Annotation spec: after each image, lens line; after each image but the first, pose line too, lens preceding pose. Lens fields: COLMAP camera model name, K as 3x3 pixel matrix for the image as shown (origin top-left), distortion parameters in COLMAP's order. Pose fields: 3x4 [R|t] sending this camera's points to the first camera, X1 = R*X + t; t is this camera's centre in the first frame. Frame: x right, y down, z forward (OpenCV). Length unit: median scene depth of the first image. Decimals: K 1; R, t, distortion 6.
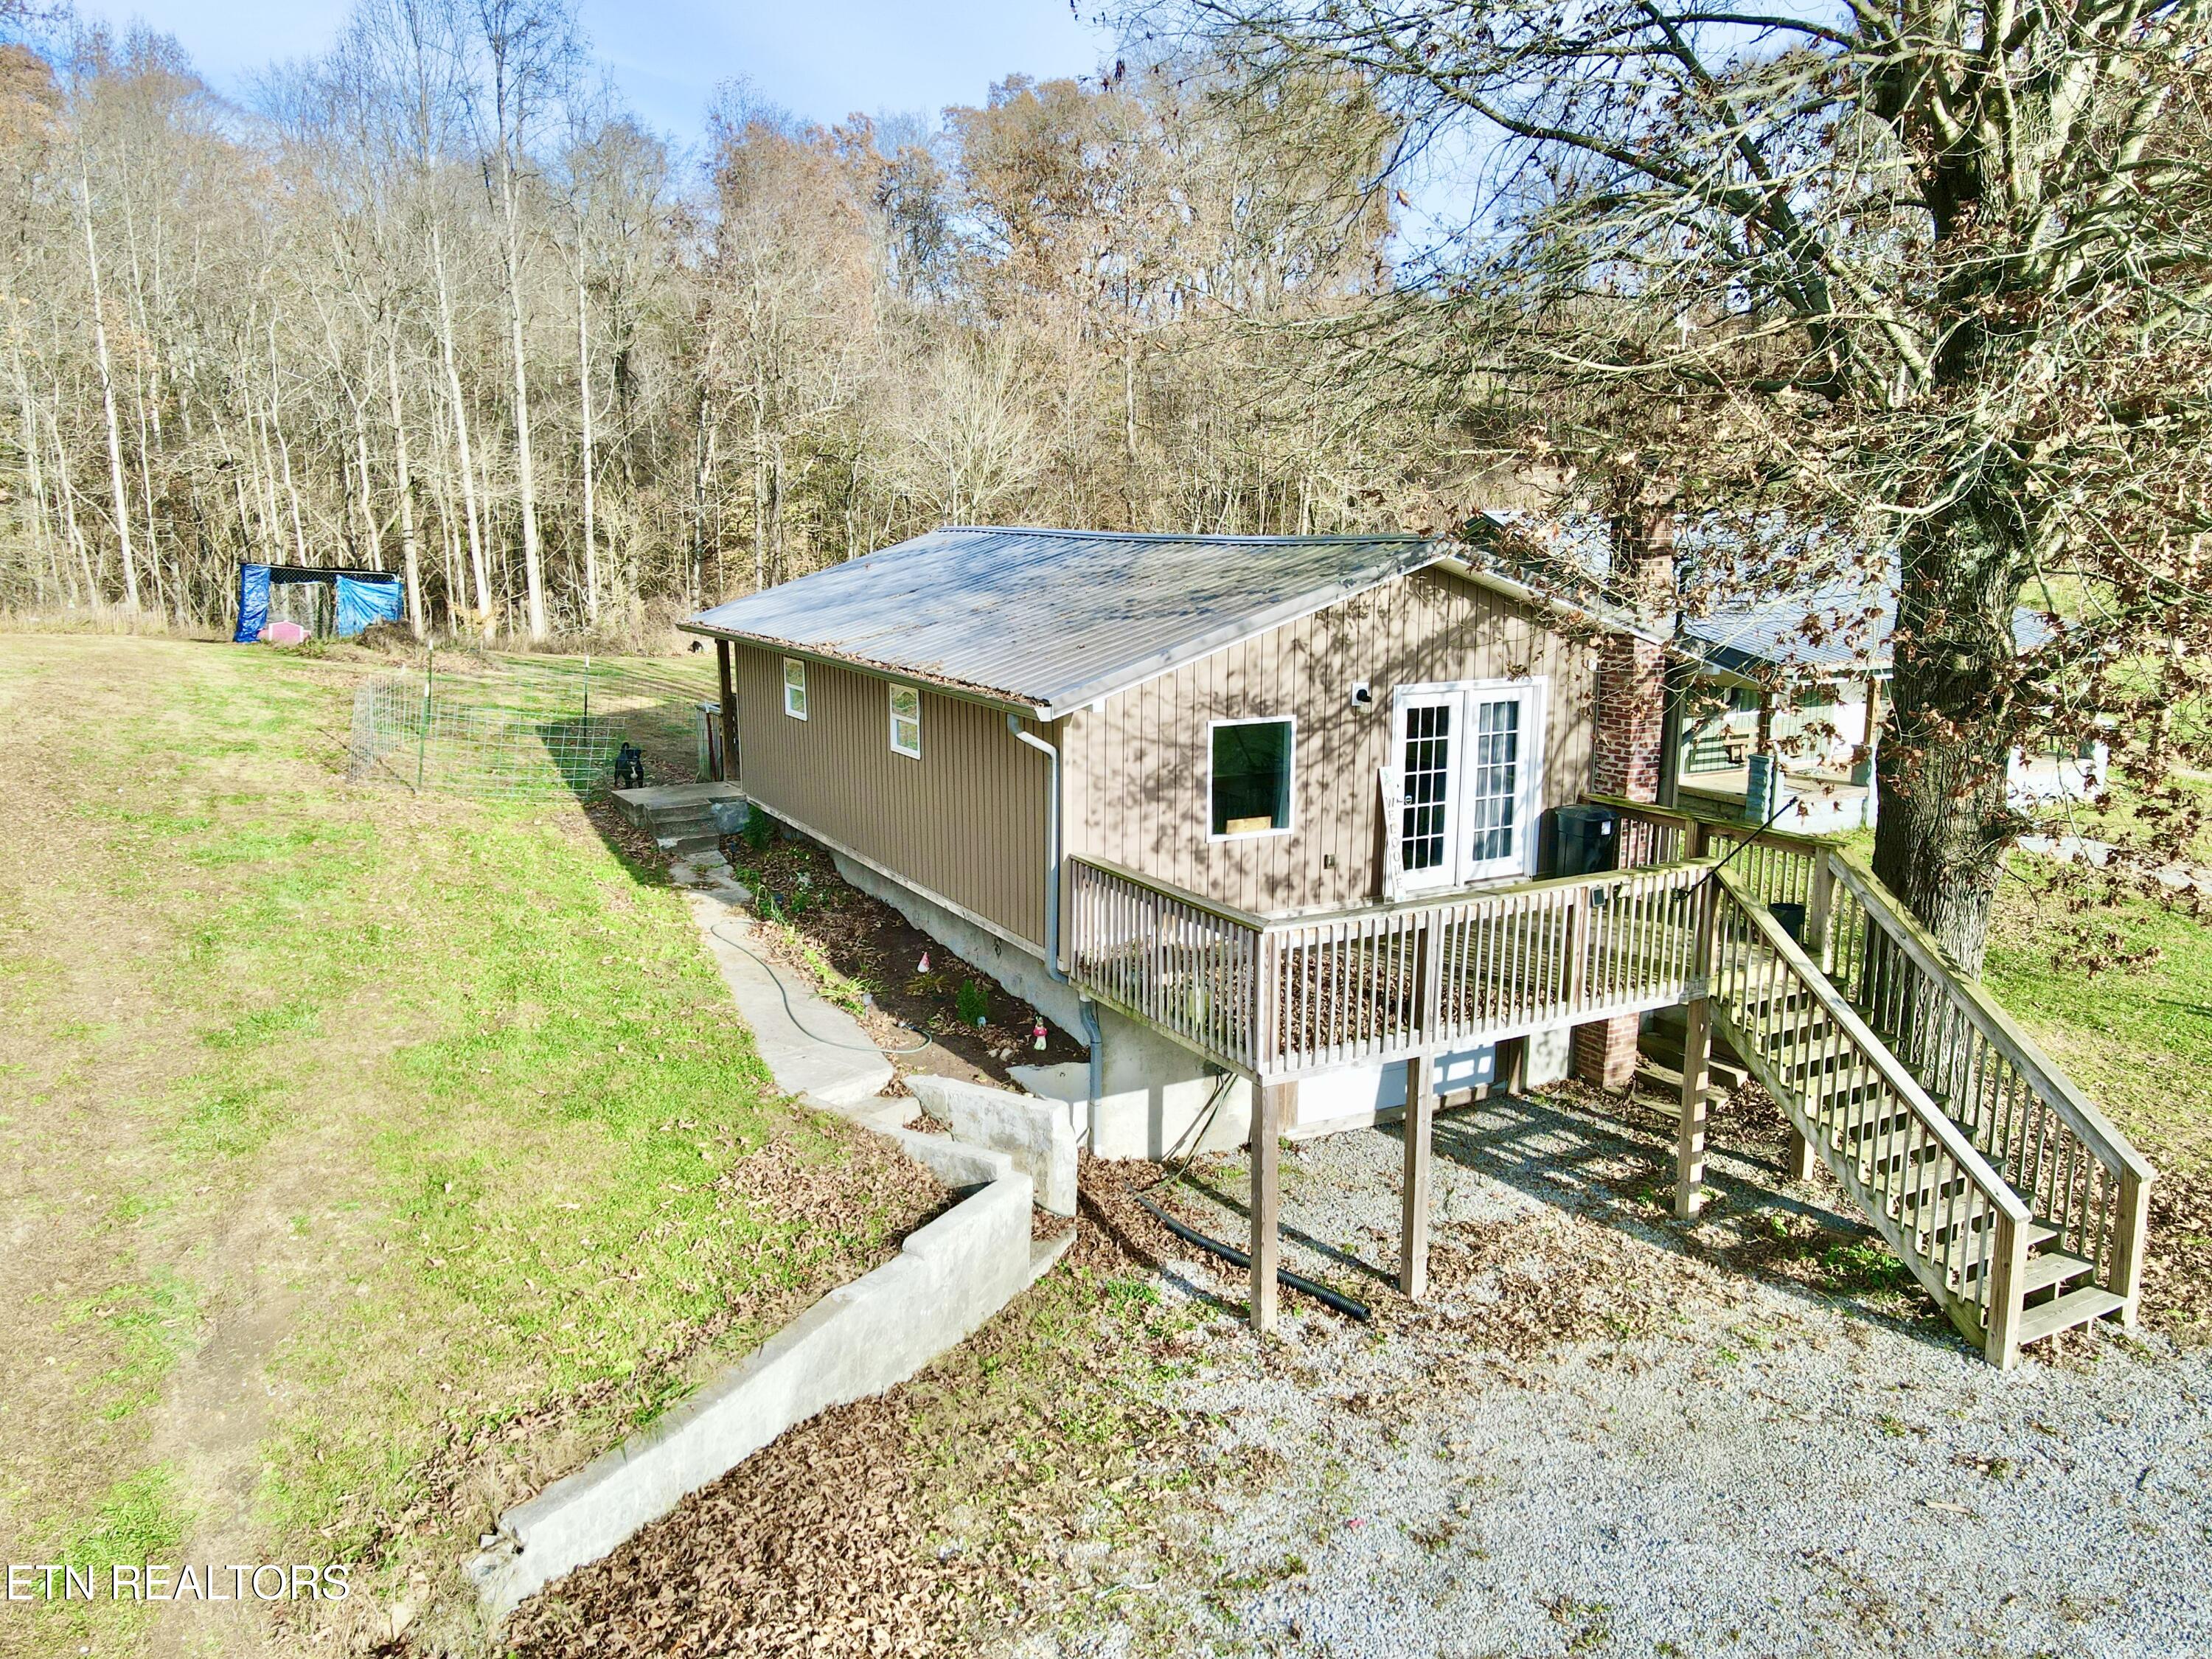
lens RADIAL K [[1626.6, 0, 1106.0], [0, 1626.6, 829.5], [0, 0, 1]] dist [0.047466, -0.000690]
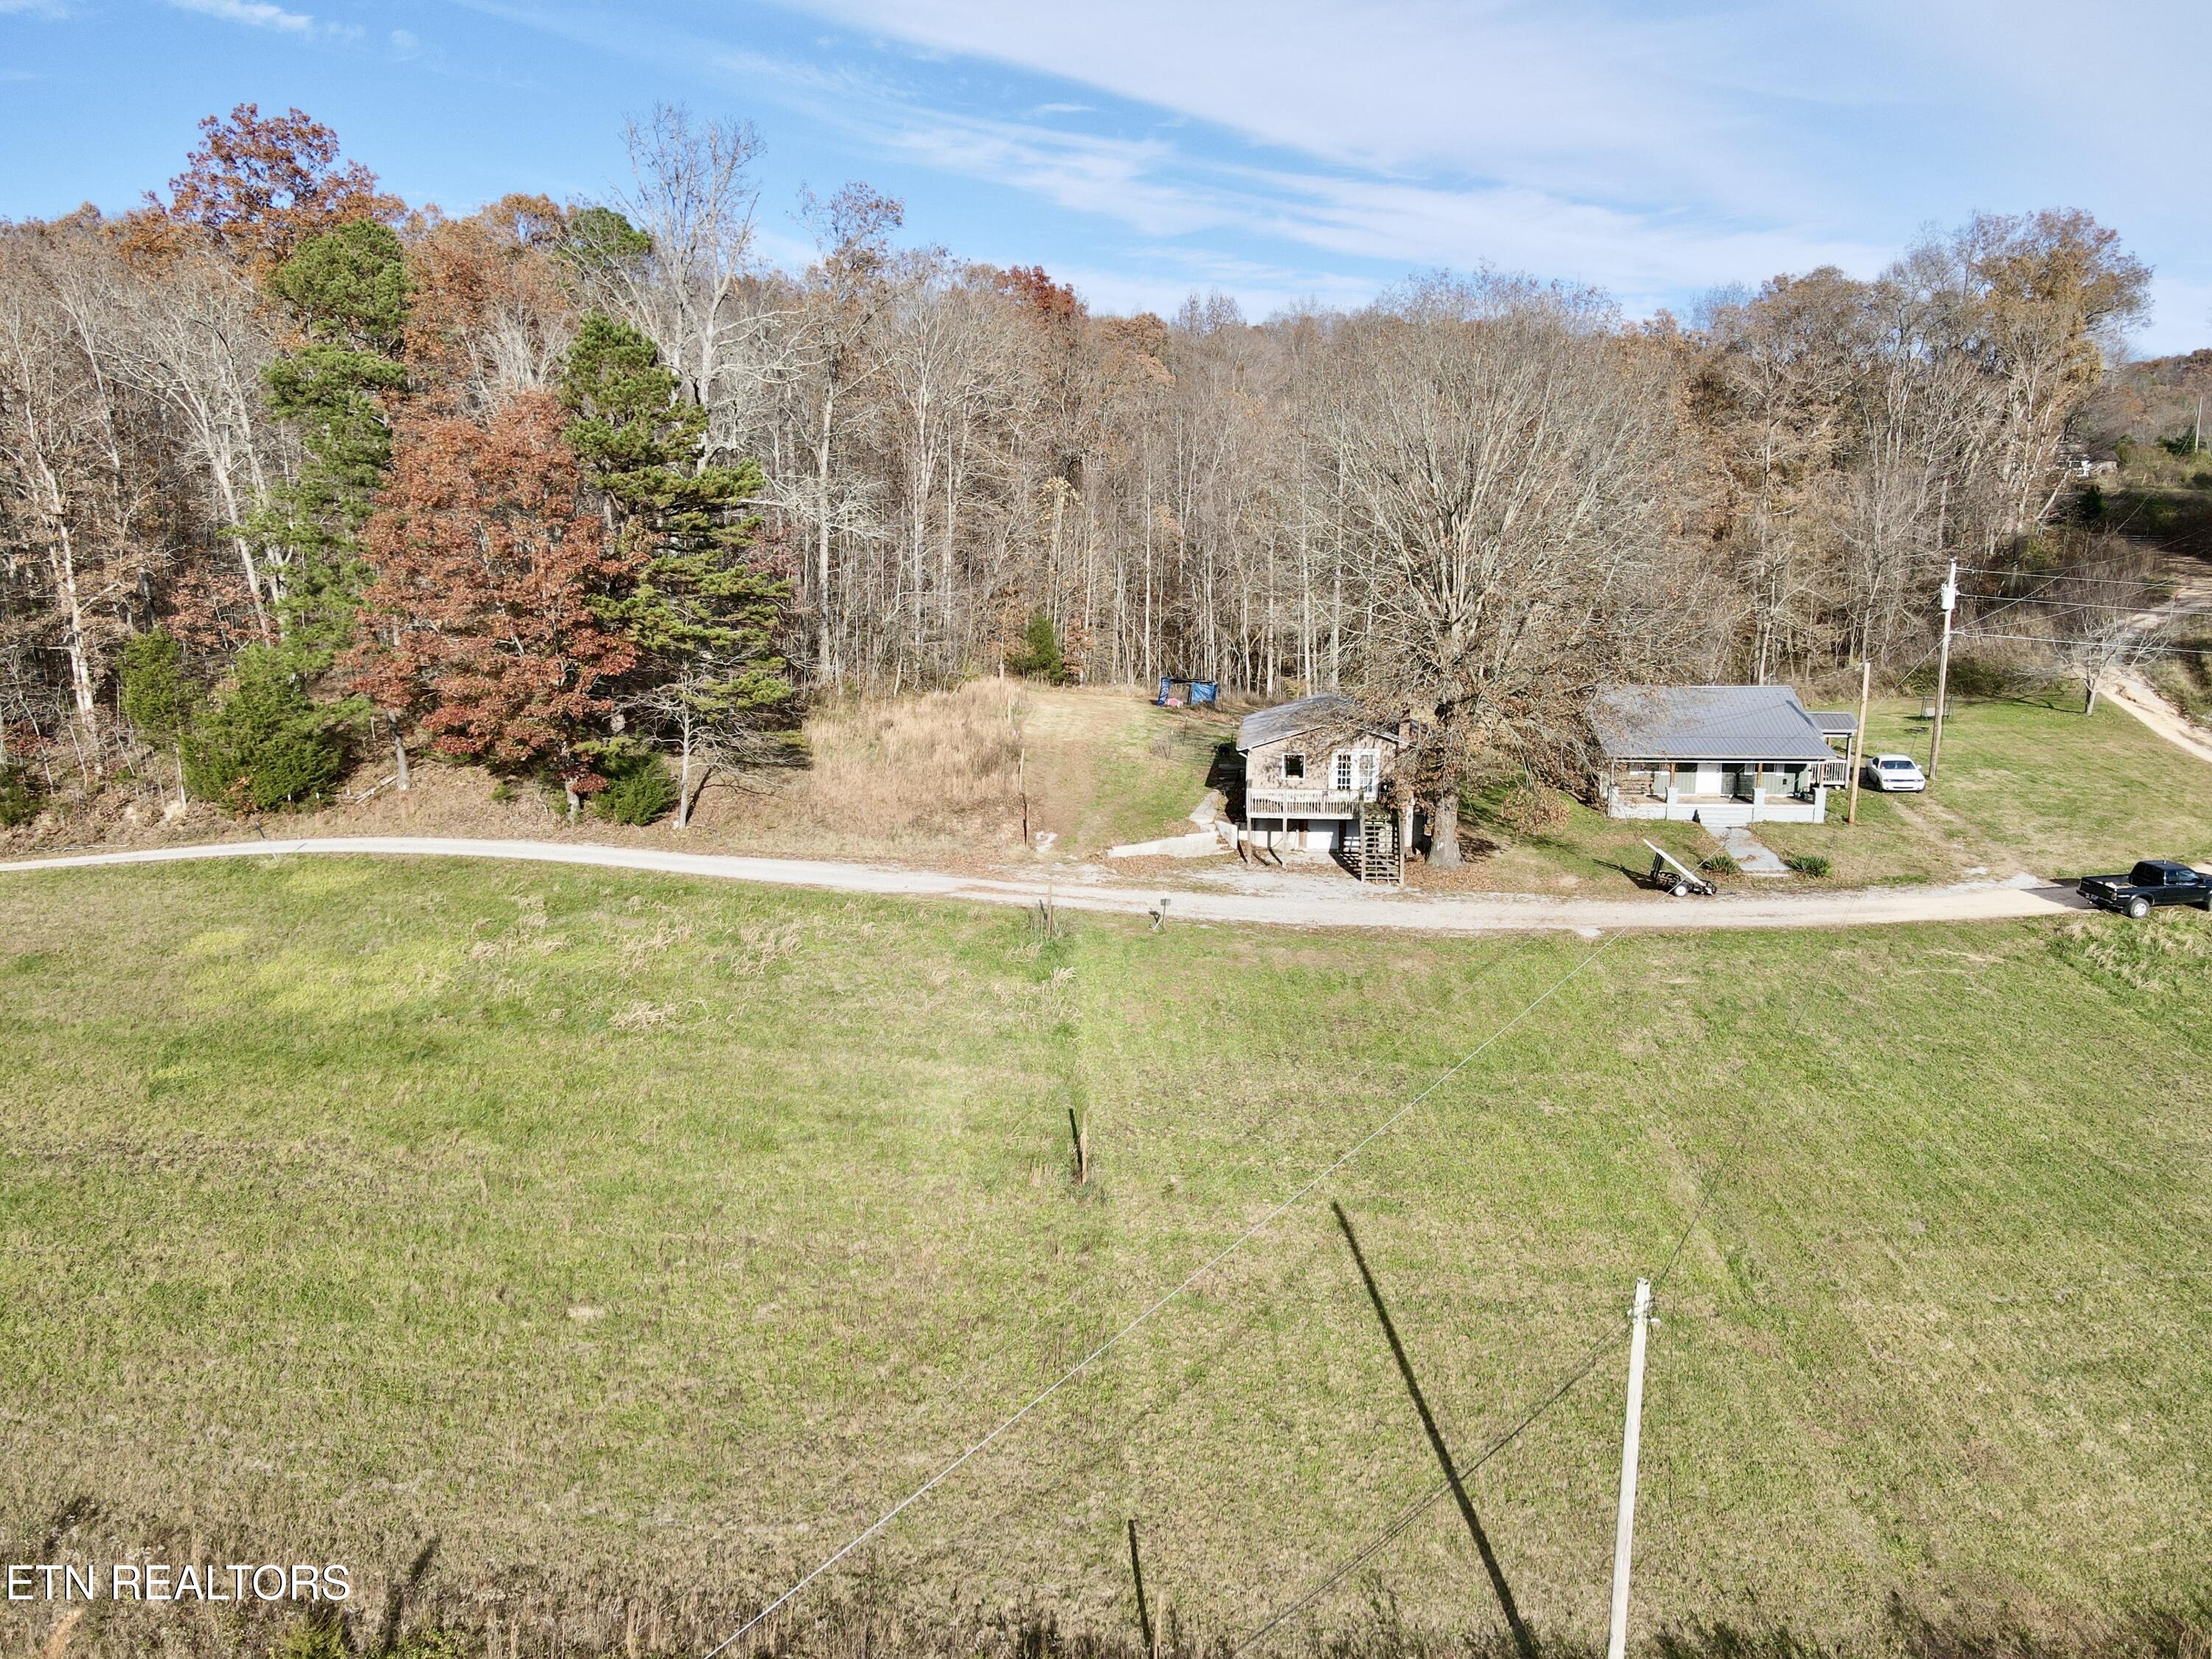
lens RADIAL K [[1626.6, 0, 1106.0], [0, 1626.6, 829.5], [0, 0, 1]] dist [0.047466, -0.000690]
pose [[0.818930, 0.095370, -0.565914, 2.193081], [-0.102097, 0.994576, 0.019866, 0.104066], [0.564739, 0.041510, 0.824225, -2.963737]]
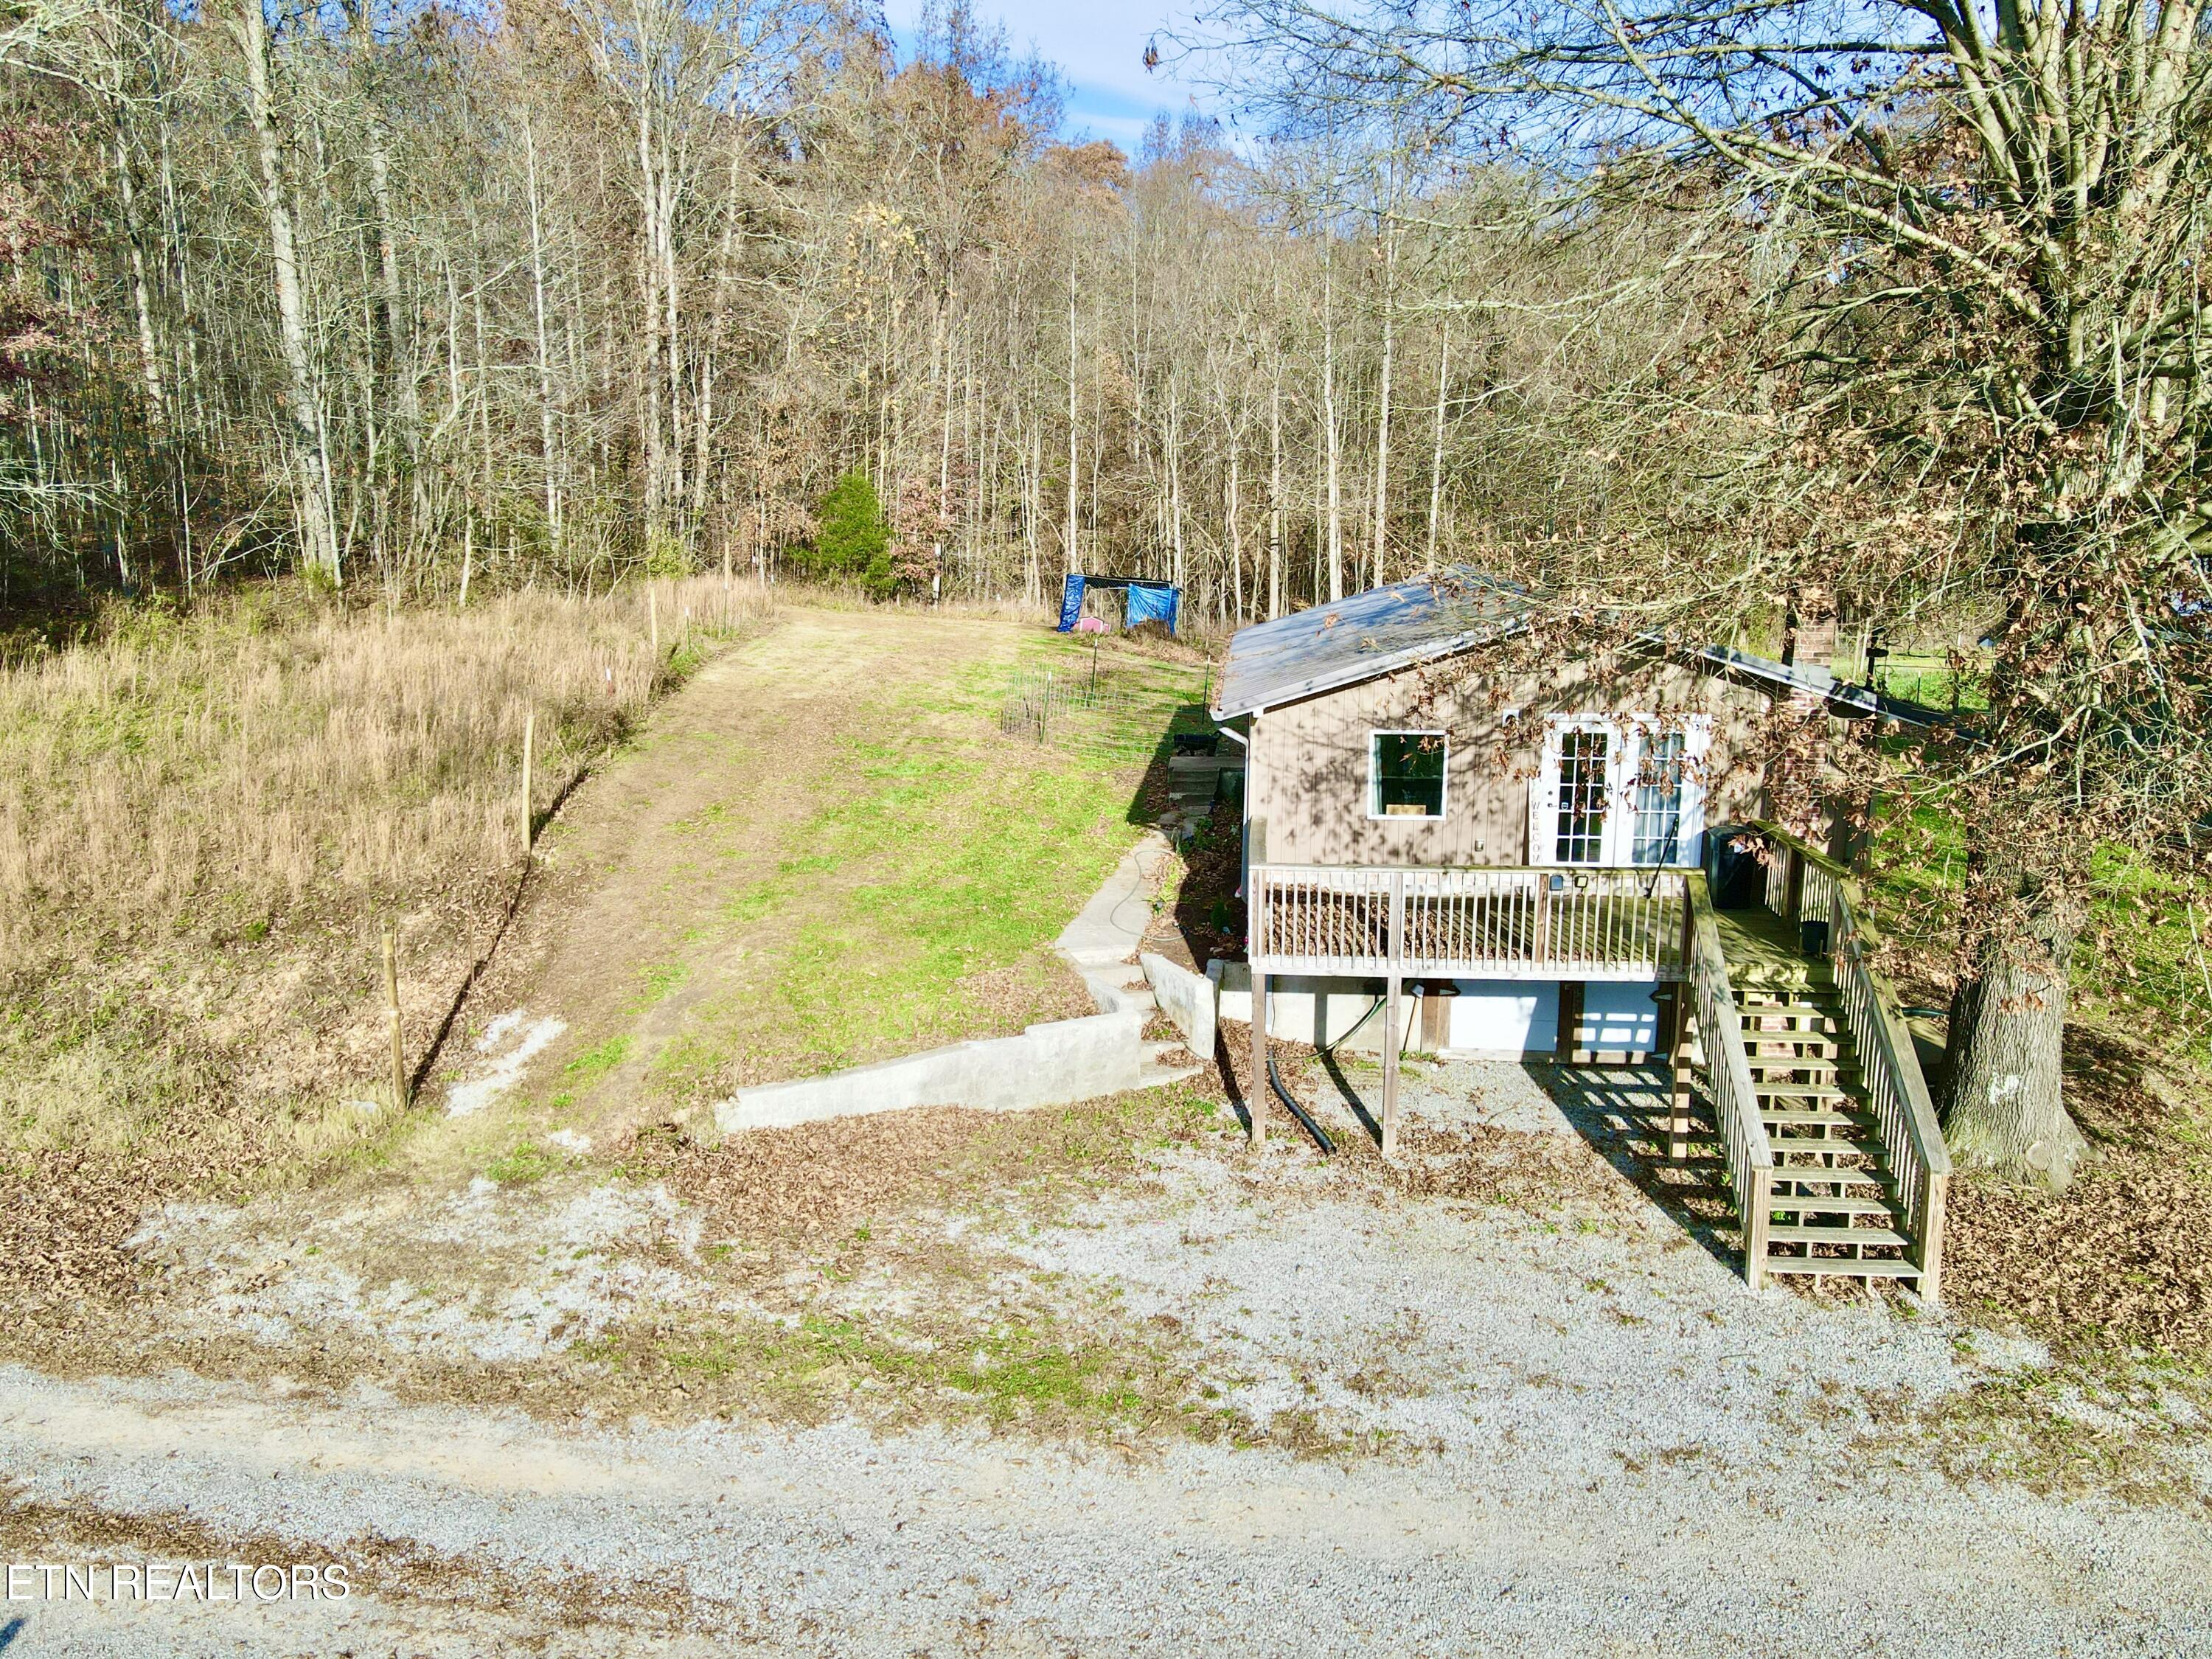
lens RADIAL K [[1626.6, 0, 1106.0], [0, 1626.6, 829.5], [0, 0, 1]] dist [0.047466, -0.000690]
pose [[0.824600, 0.103270, -0.556211, 0.616633], [-0.100596, 0.994295, 0.035472, -0.009910], [0.556701, 0.026702, 0.830284, -0.240766]]
